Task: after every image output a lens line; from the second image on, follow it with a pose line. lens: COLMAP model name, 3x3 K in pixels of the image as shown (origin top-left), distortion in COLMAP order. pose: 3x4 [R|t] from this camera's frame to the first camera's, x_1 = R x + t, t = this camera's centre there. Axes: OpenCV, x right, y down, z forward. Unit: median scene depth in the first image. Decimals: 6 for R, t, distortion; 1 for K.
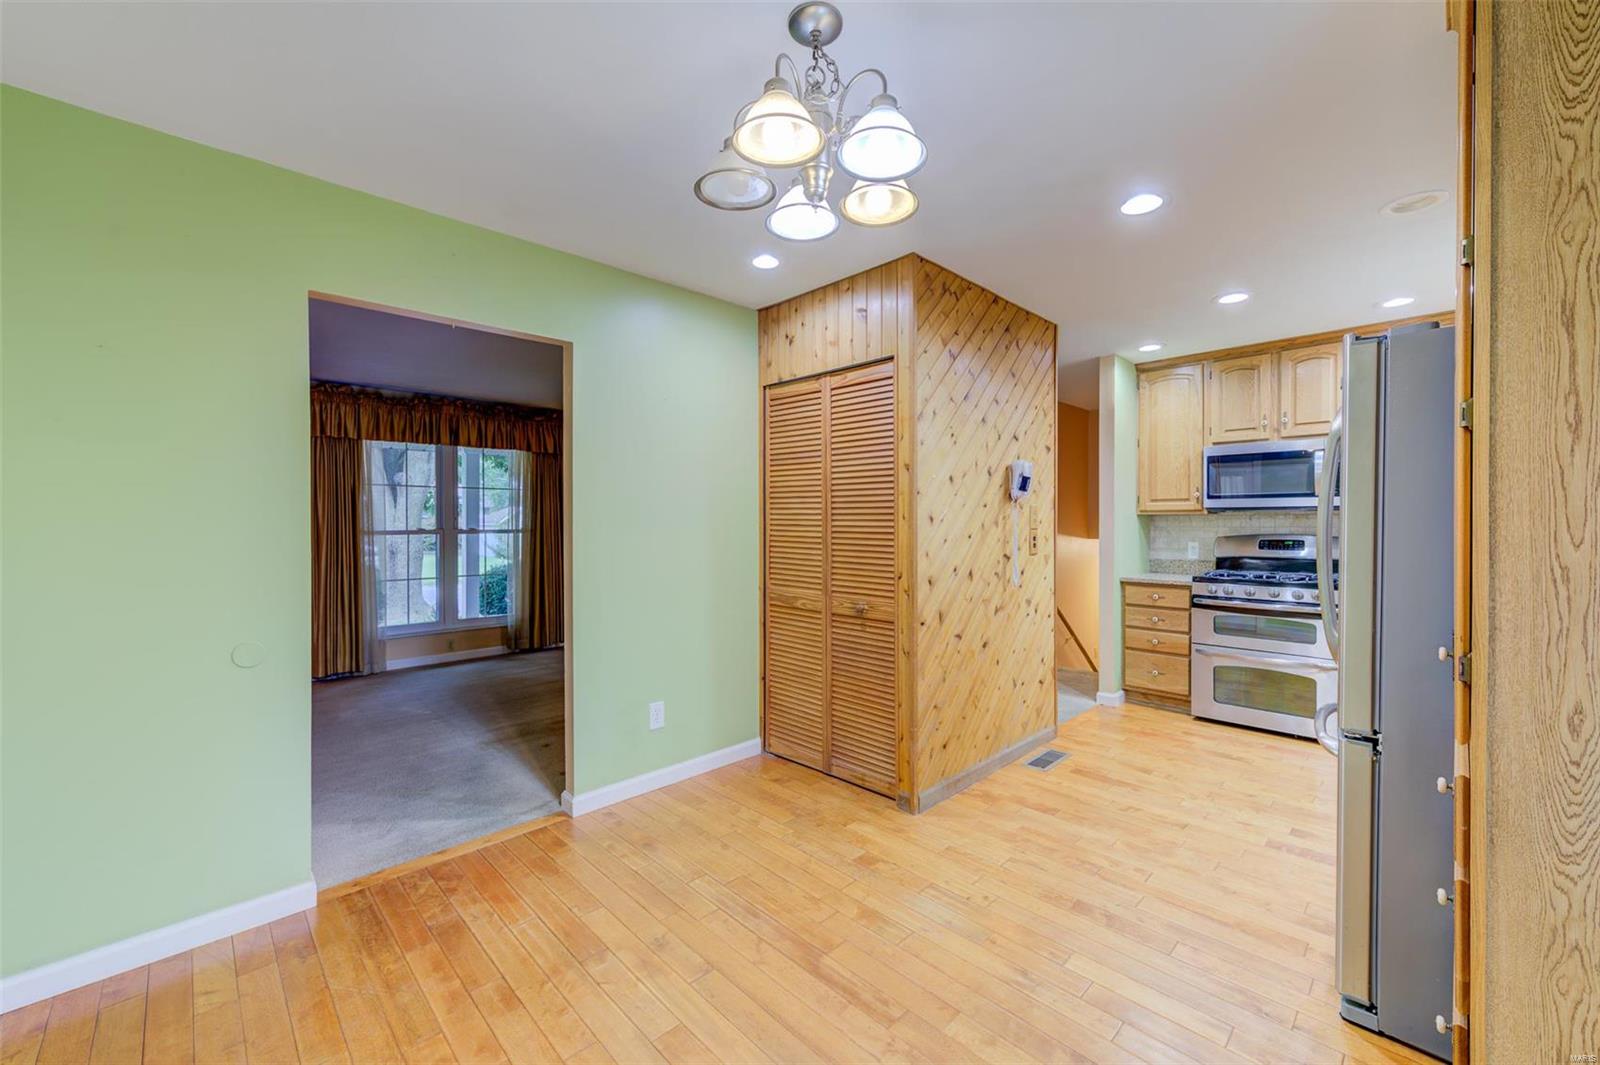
lens RADIAL K [[632.1, 0, 787.4], [0, 632.1, 520.8], [0, 0, 1]] dist [0.005987, -0.000847]
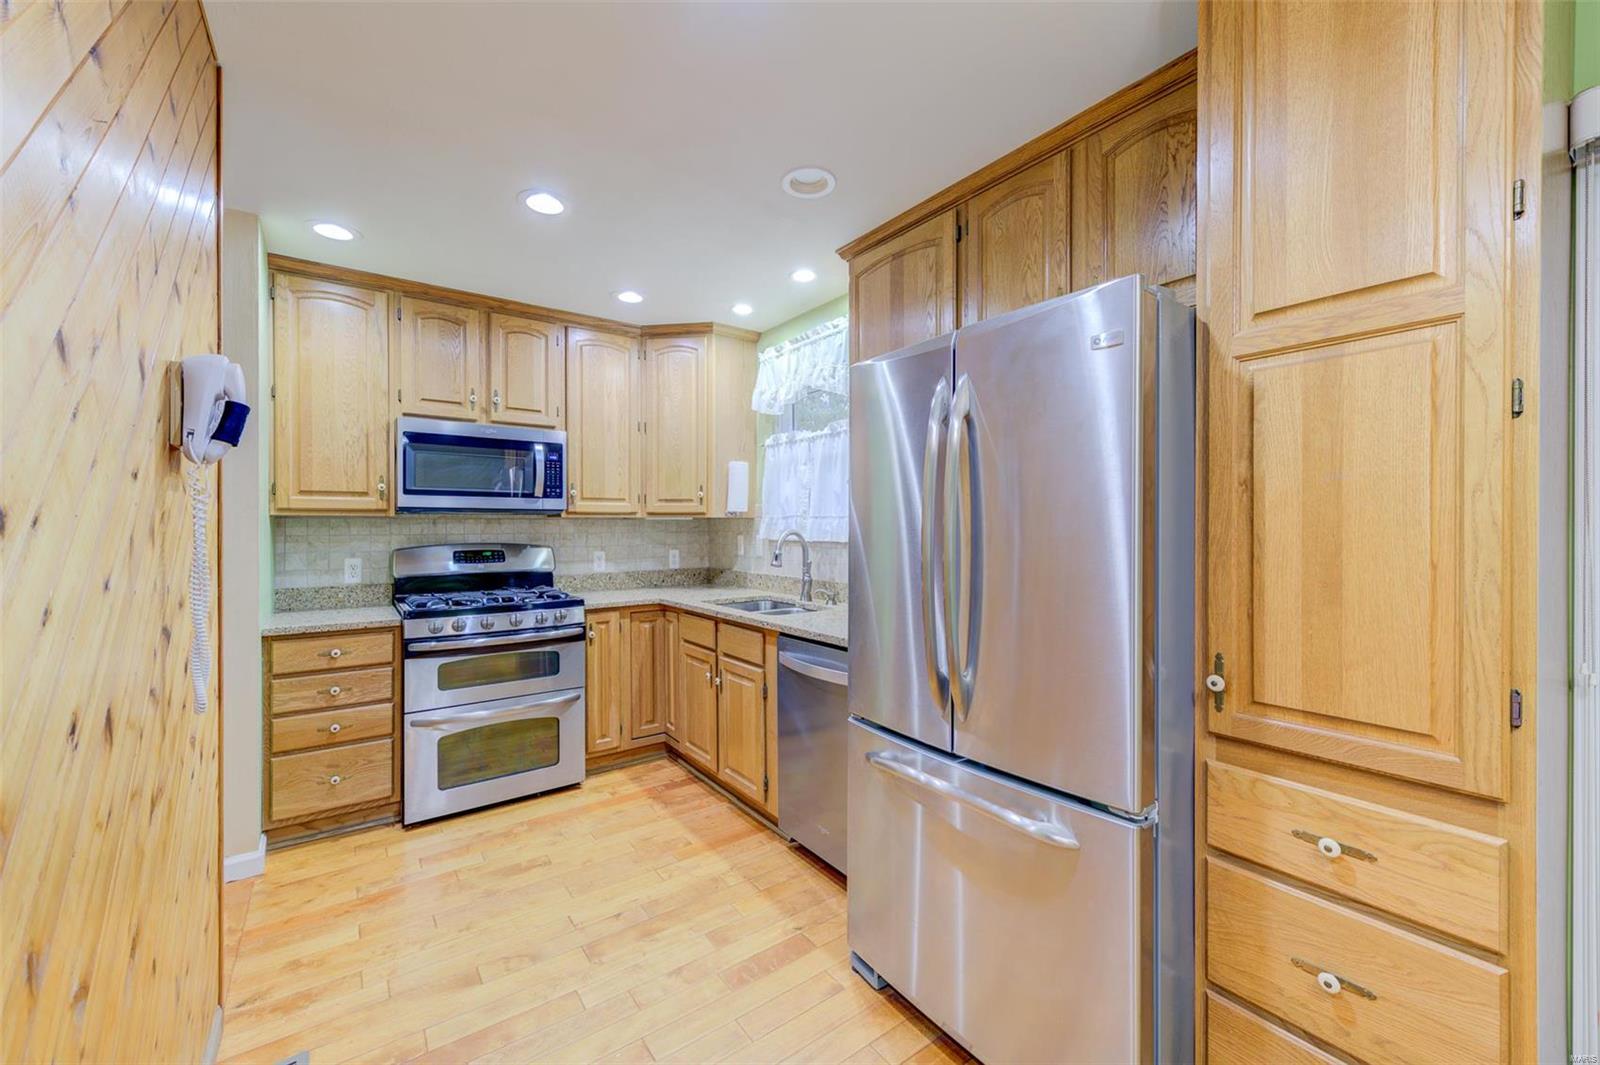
lens RADIAL K [[632.1, 0, 820.4], [0, 632.1, 528.5], [0, 0, 1]] dist [0.005987, -0.000847]
pose [[0.124209, -0.002487, 0.992253, 0.042944], [0.000081, 0.999997, 0.002497, 0.000789], [-0.992256, -0.000230, 0.124209, 0.478815]]
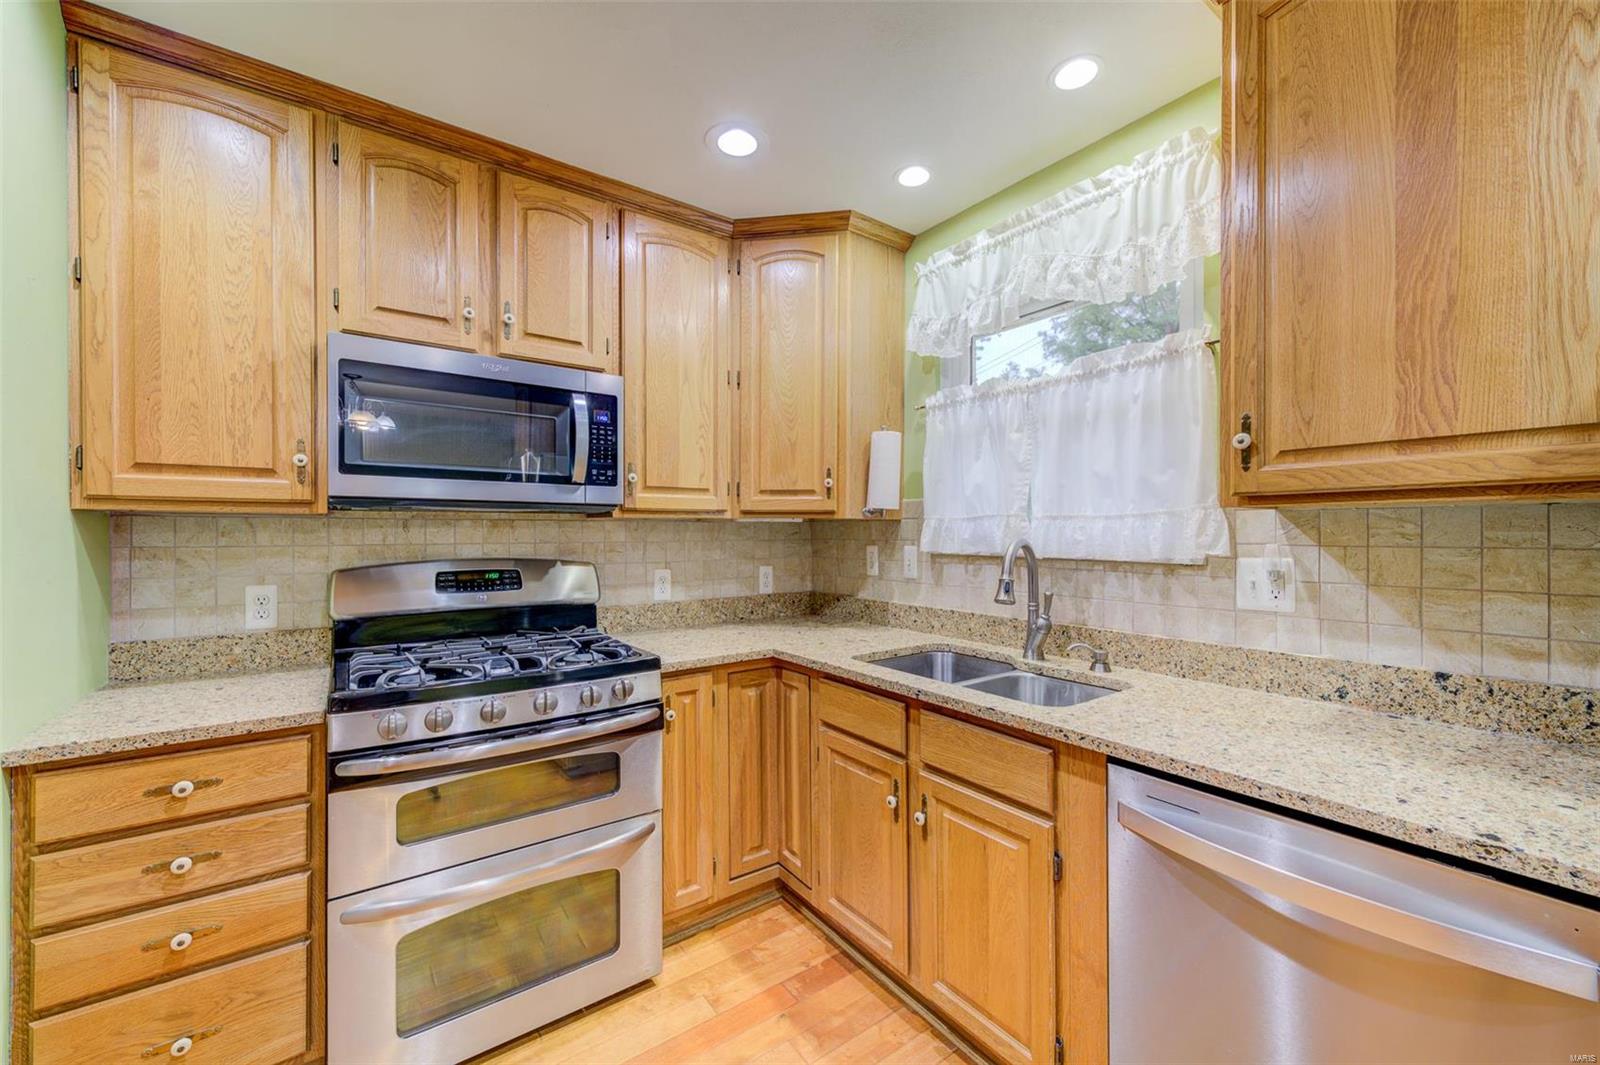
lens RADIAL K [[632.1, 0, 833.2], [0, 632.1, 536.5], [0, 0, 1]] dist [0.005987, -0.000847]
pose [[0.114552, -0.004896, 0.993405, 0.328586], [-0.002497, 0.999983, 0.005216, 0.000576], [-0.993414, -0.003079, 0.114538, 0.678433]]
